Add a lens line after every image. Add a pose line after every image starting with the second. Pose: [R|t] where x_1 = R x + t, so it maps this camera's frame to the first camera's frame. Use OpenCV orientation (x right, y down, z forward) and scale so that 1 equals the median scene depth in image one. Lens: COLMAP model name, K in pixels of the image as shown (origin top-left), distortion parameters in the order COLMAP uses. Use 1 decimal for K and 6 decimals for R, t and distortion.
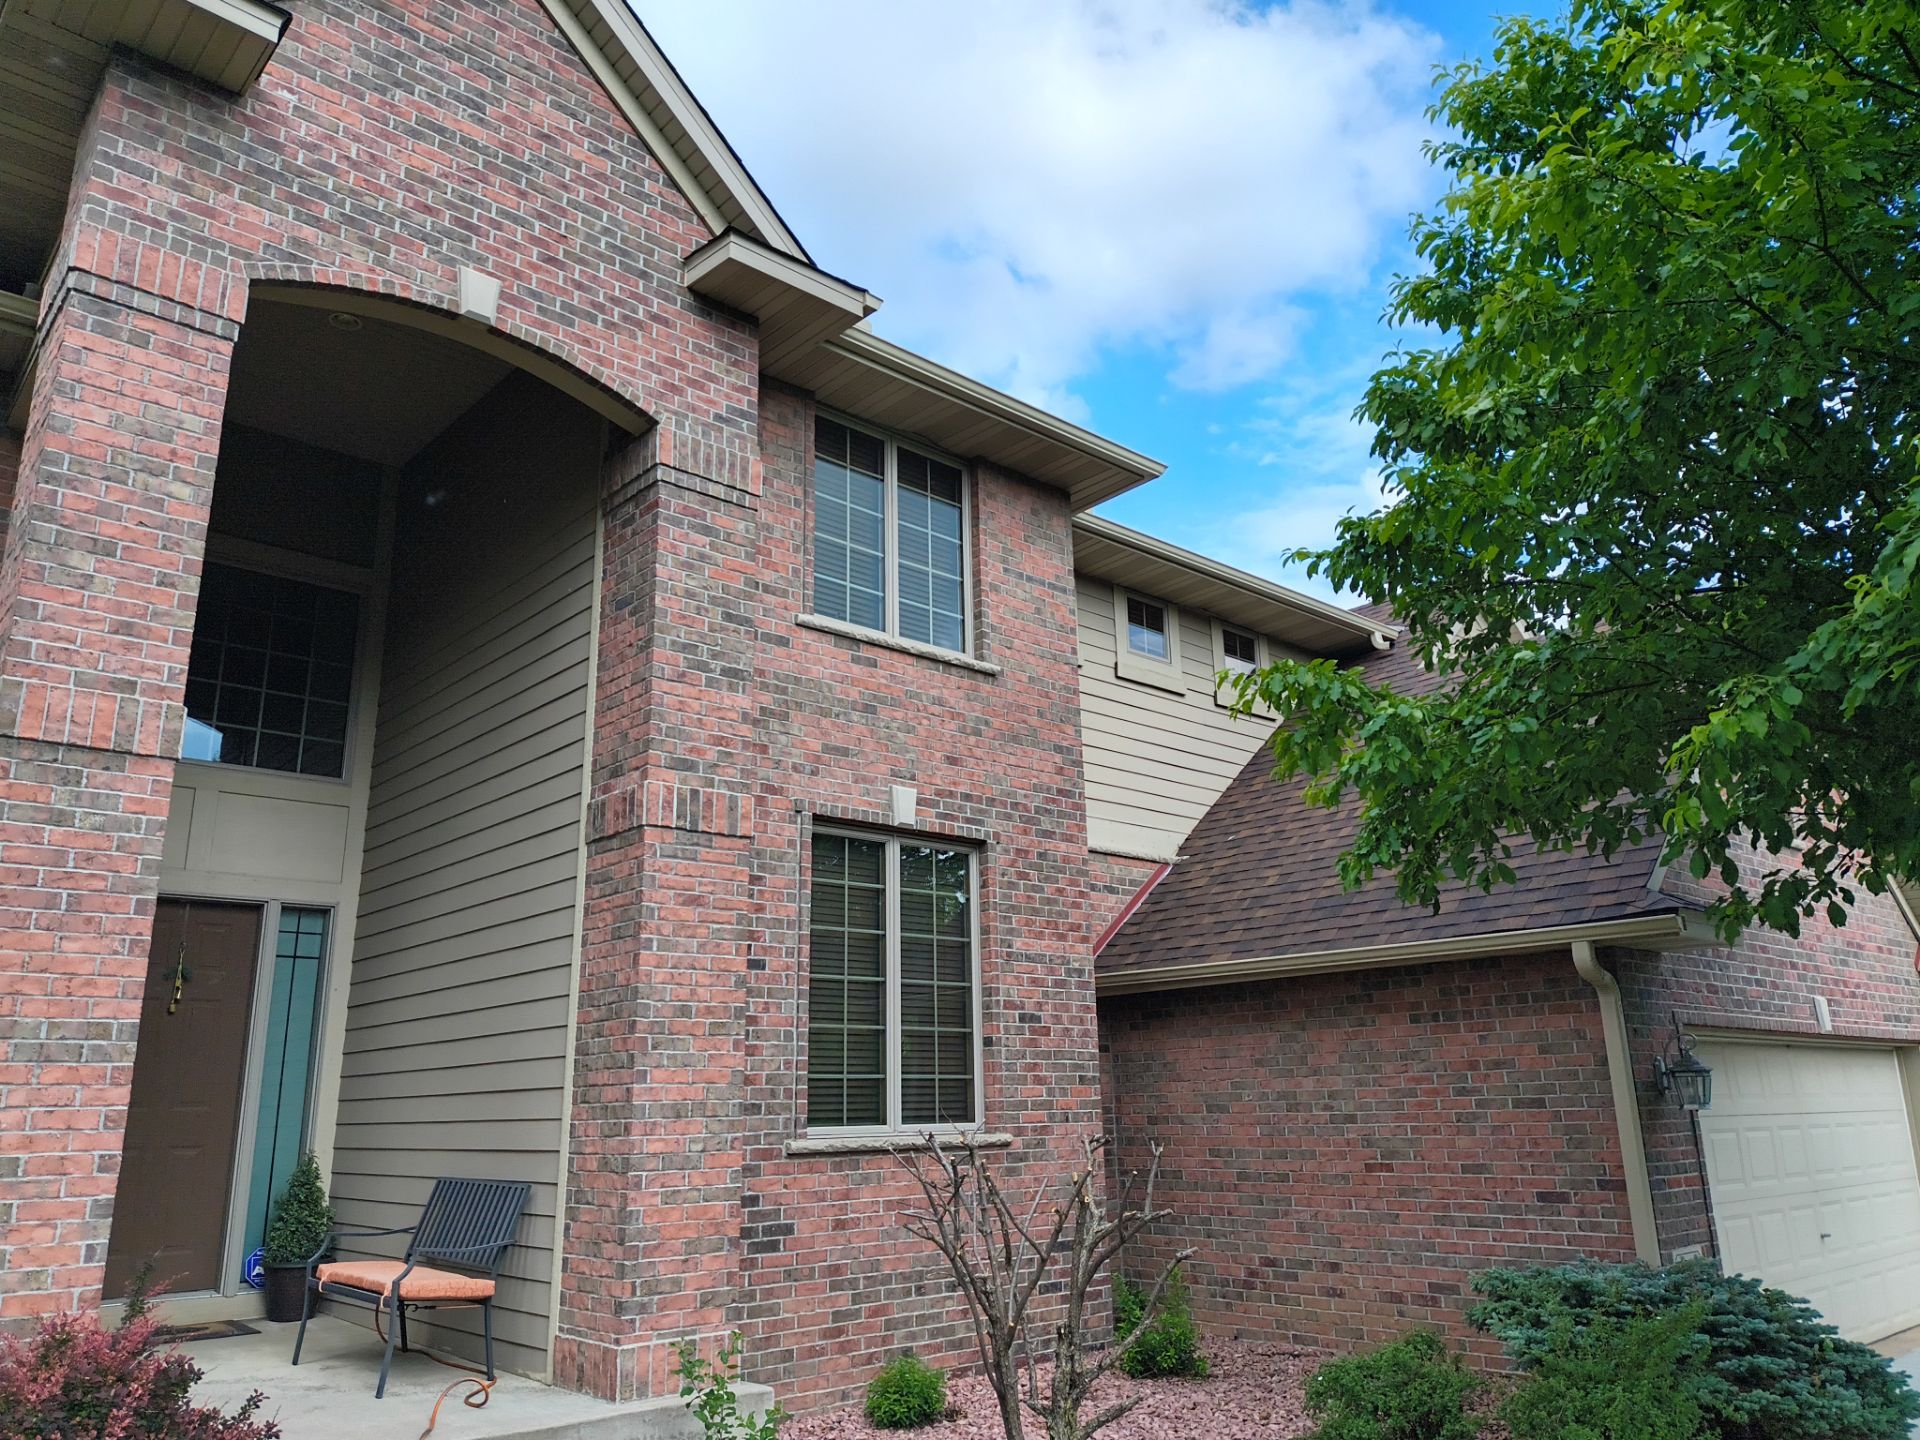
lens RADIAL K [[1392.1, 0, 955.7], [0, 1392.1, 711.3], [0, 0, 1]] dist [0.086692, -0.143223]
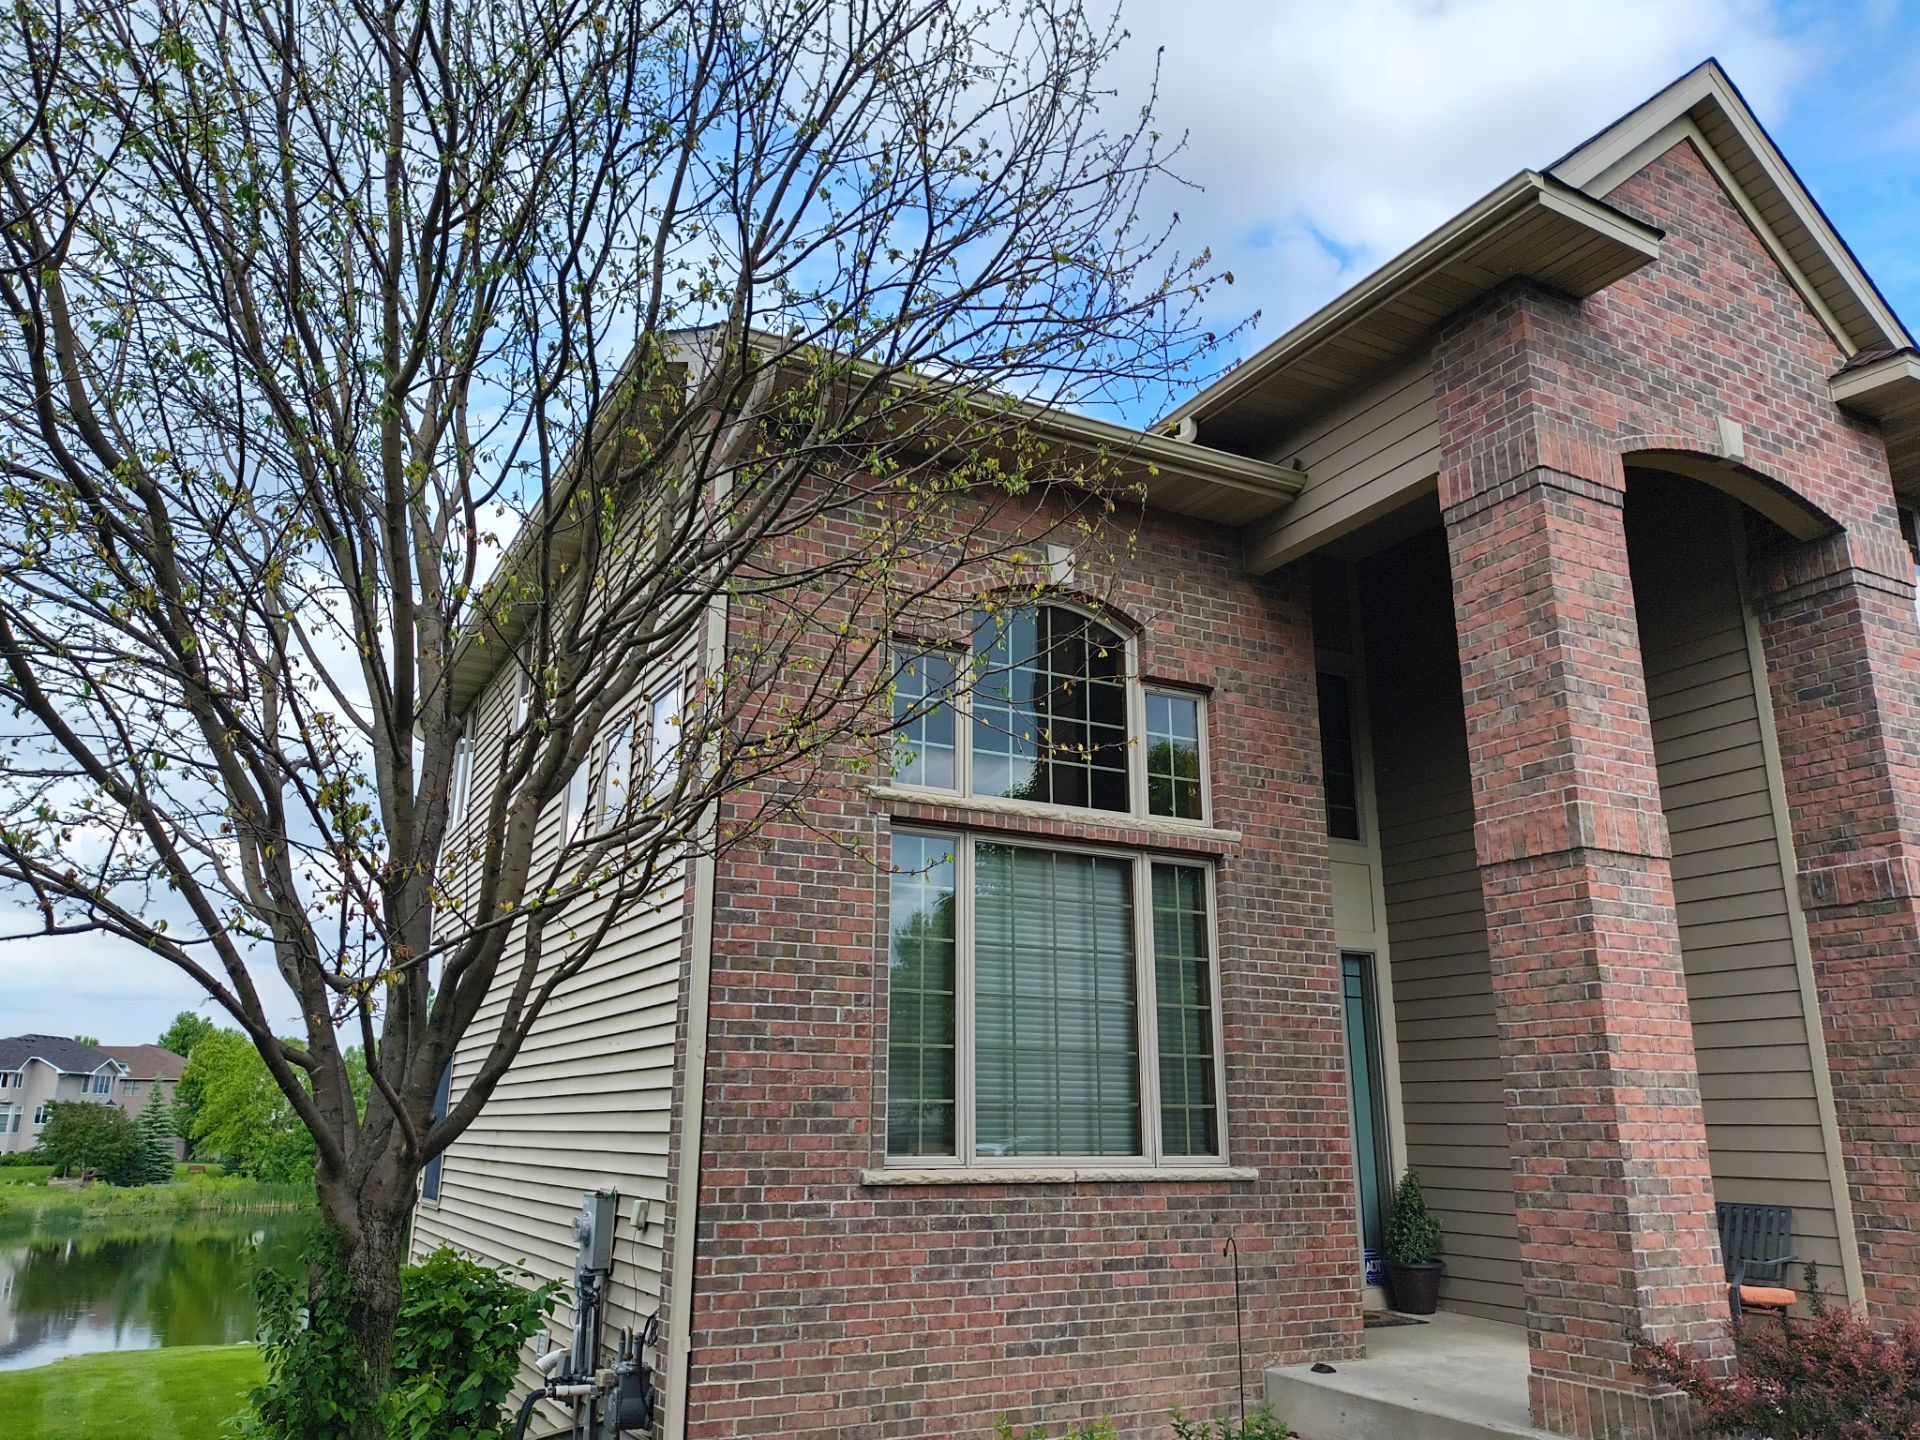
lens RADIAL K [[1426.0, 0, 939.2], [0, 1426.0, 722.7], [0, 0, 1]] dist [0.074064, -0.102497]
pose [[0.972785, -0.038023, -0.228567, -0.662089], [0.039745, 0.999206, 0.002935, -0.086200], [0.228274, -0.011939, 0.973524, -0.284706]]
